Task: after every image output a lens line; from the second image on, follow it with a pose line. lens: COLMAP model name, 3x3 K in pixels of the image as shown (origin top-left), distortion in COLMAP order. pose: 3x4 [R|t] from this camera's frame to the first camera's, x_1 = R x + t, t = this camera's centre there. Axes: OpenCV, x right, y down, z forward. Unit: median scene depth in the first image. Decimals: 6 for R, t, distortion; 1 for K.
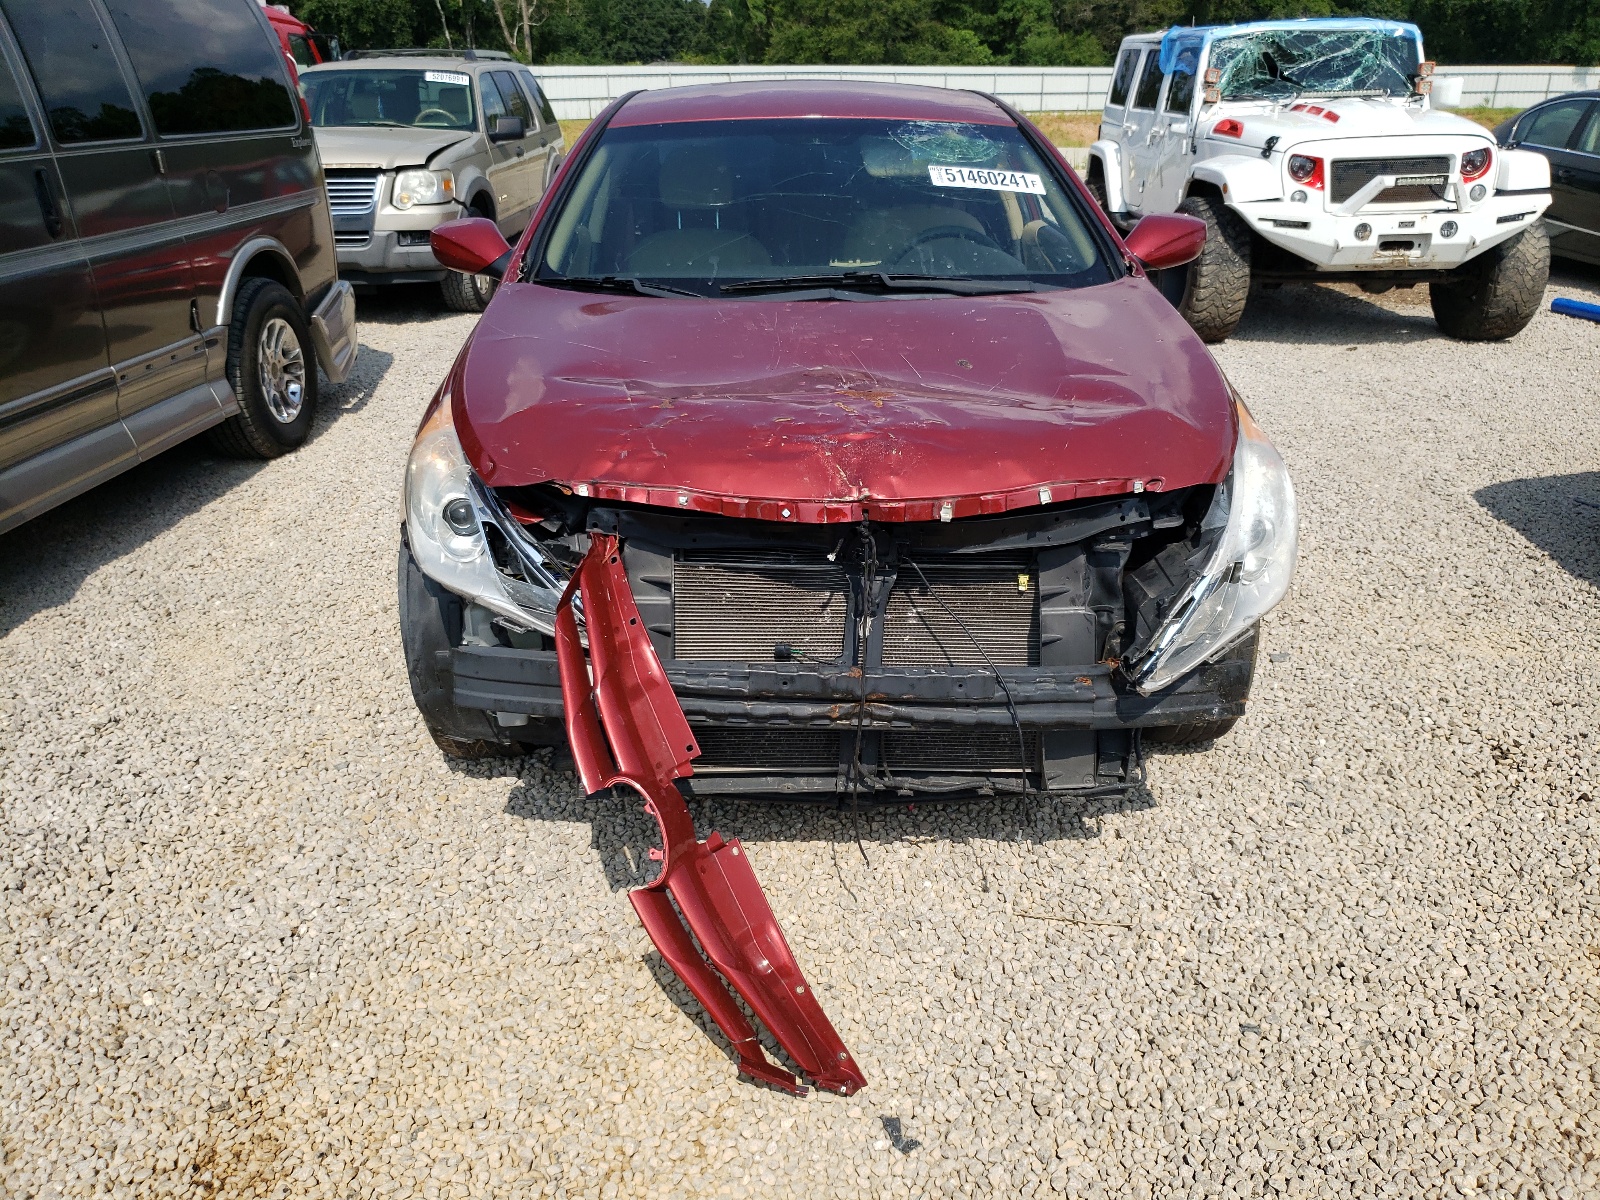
lens RADIAL K [[1196.2, 0, 812.7], [0, 1196.2, 592.0], [0, 0, 1]] dist [-0.003819, -0.012554]
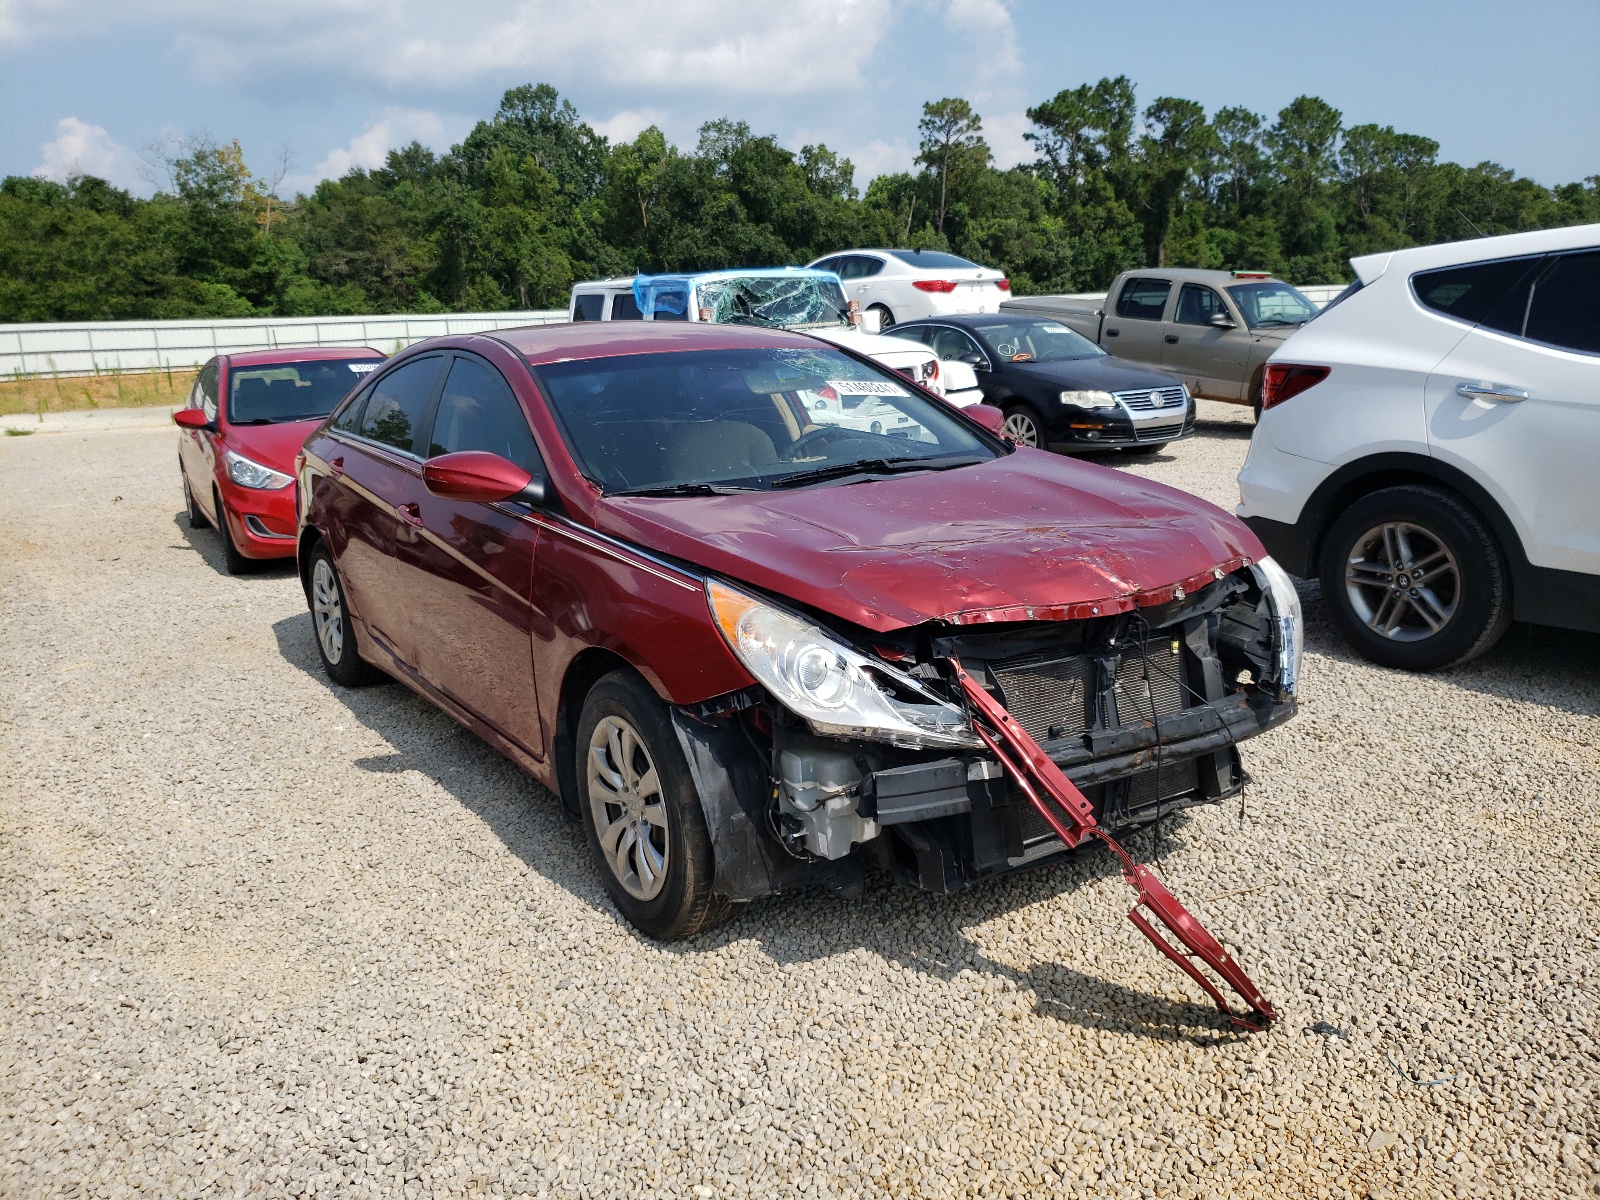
lens RADIAL K [[1196.2, 0, 817.1], [0, 1196.2, 594.4], [0, 0, 1]] dist [-0.003819, -0.012554]
pose [[0.843142, -0.141849, 0.518643, -0.221808], [0.234229, 0.965138, -0.116814, -0.000682], [-0.483992, 0.219972, 0.846973, 0.005232]]
